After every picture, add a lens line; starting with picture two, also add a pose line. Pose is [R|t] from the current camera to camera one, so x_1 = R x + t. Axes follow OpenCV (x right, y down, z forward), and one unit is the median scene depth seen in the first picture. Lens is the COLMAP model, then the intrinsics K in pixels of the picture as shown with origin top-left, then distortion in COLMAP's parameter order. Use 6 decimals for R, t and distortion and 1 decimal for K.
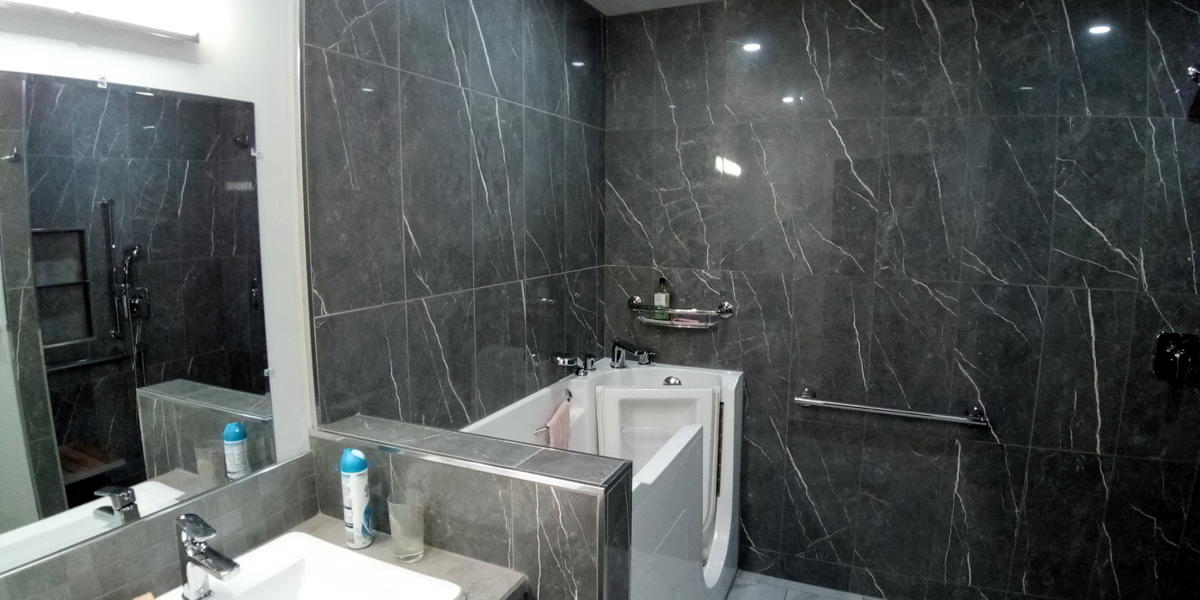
lens RADIAL K [[623.9, 0, 604.4], [0, 623.9, 290.7], [0, 0, 1]] dist [-0.095915, -0.008572]
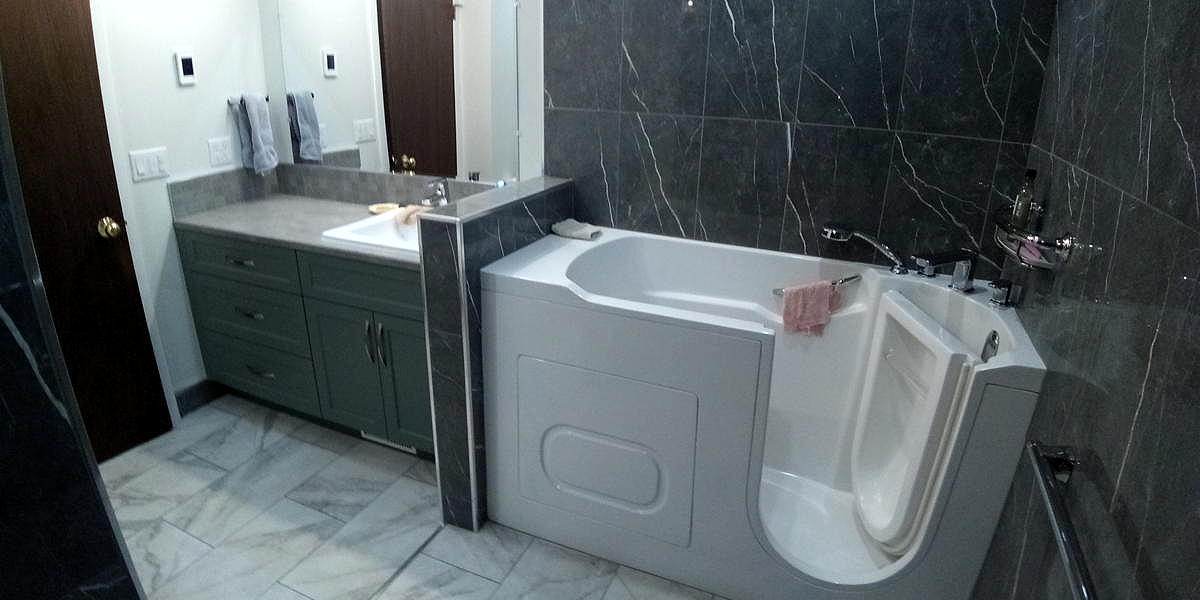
lens RADIAL K [[620.7, 0, 608.0], [0, 620.7, 286.7], [0, 0, 1]] dist [-0.056846, -0.043855]
pose [[0.021552, 0.340975, -0.939825, 0.949561], [-0.146734, 0.930943, 0.334387, -0.066427], [0.988941, 0.130698, 0.070096, 0.857953]]
